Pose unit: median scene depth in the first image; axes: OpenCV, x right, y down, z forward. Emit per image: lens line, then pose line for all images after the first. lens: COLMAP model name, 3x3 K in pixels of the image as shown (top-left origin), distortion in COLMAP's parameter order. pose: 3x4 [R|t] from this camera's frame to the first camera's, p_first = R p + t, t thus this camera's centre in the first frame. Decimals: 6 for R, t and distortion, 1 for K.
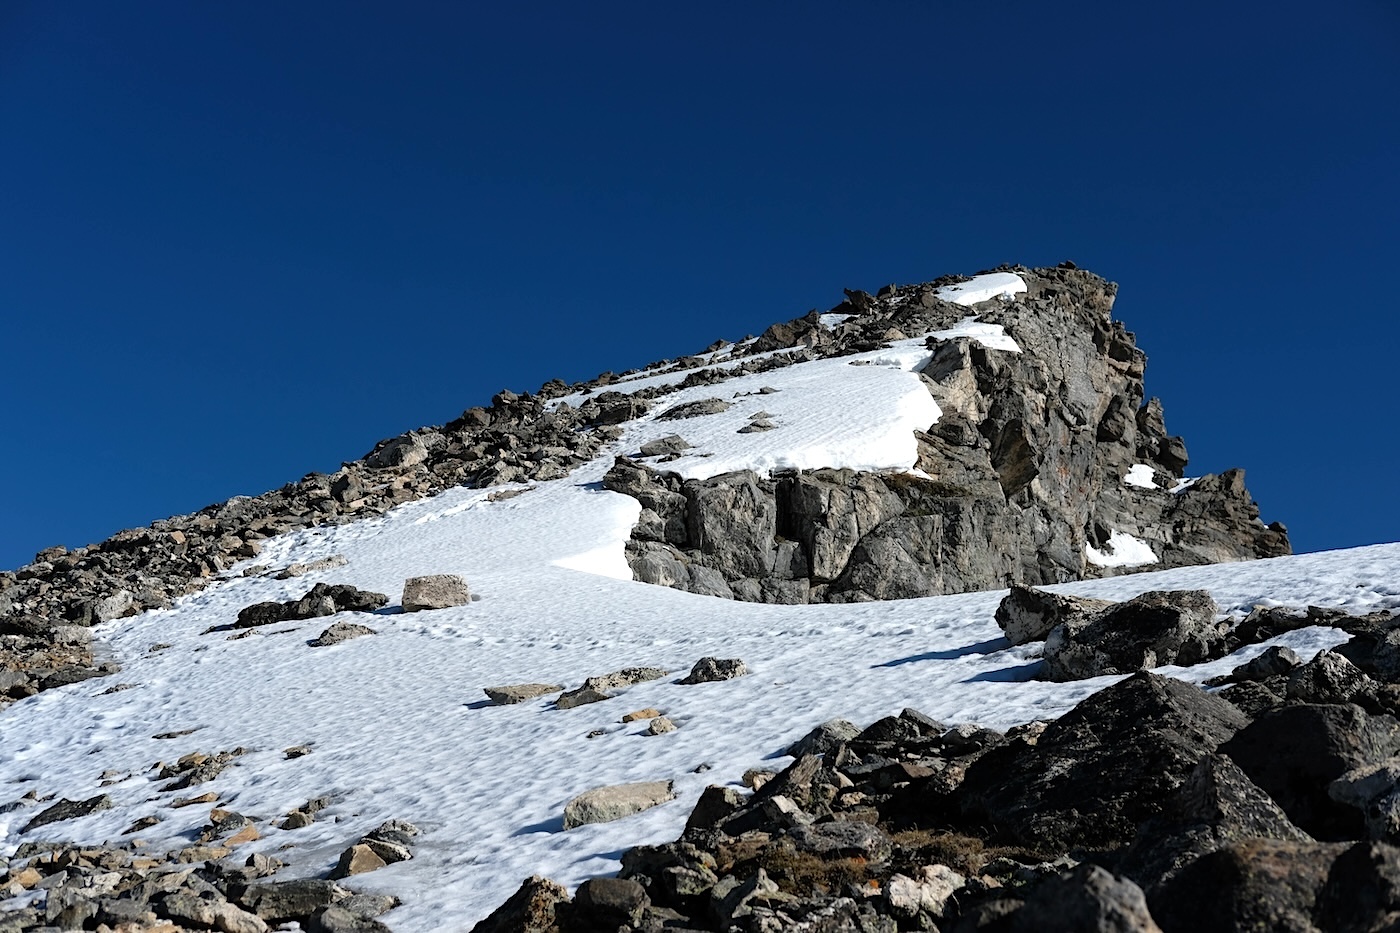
lens RADIAL K [[2082.4, 0, 700.3], [0, 2082.4, 466.6], [0, 0, 1]] dist [-0.013225, 0.000000]
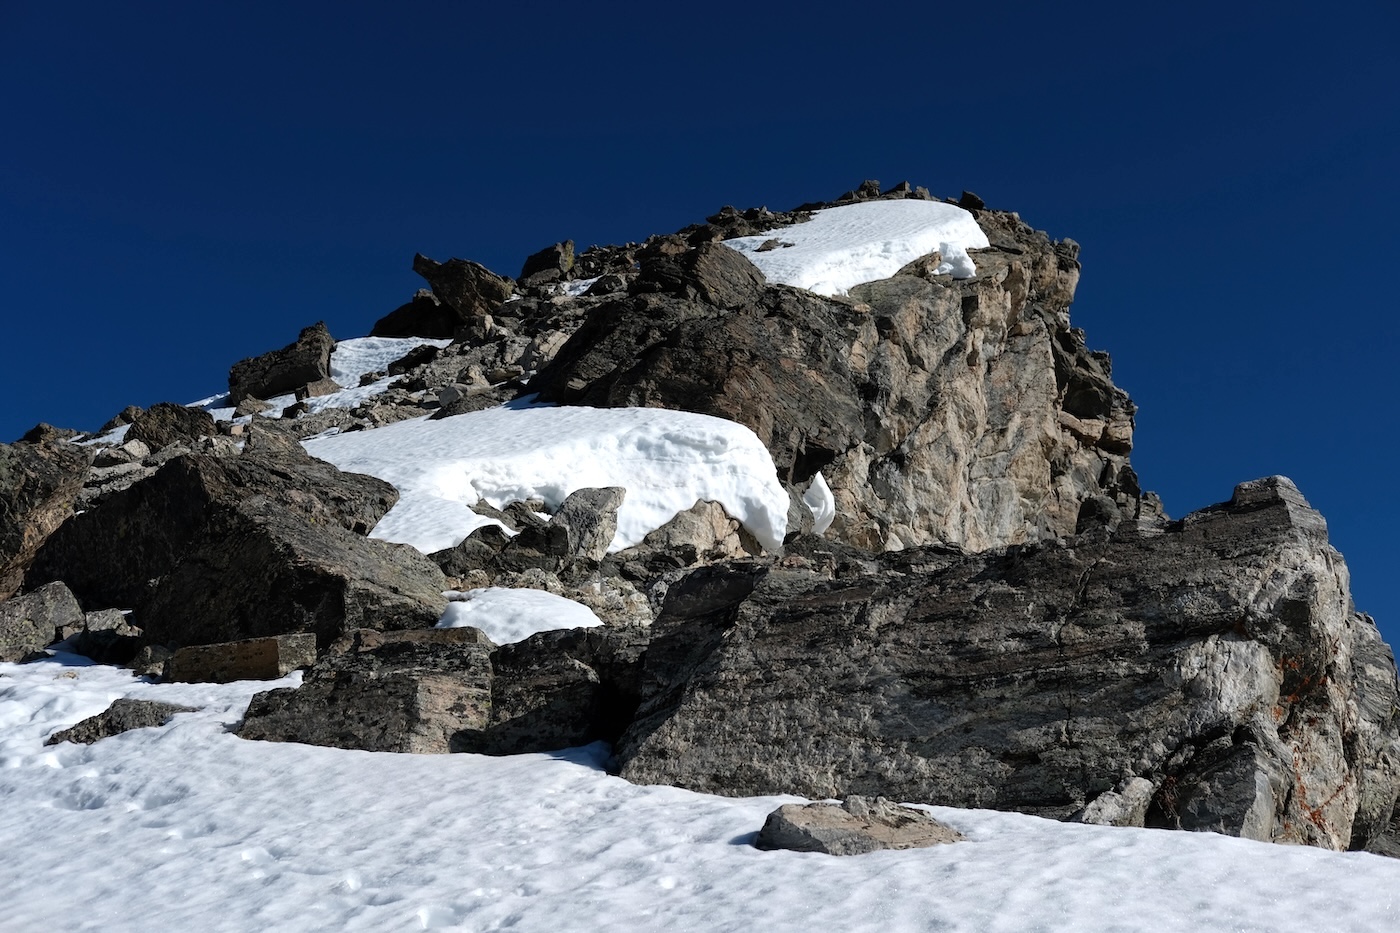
lens RADIAL K [[2082.4, 0, 700.0], [0, 2082.4, 466.4], [0, 0, 1]] dist [-0.013225, 0.000000]
pose [[0.987745, -0.038086, 0.151357, 0.054595], [0.038276, 0.999266, 0.001659, -0.045198], [-0.151309, 0.004154, 0.988478, 0.587747]]
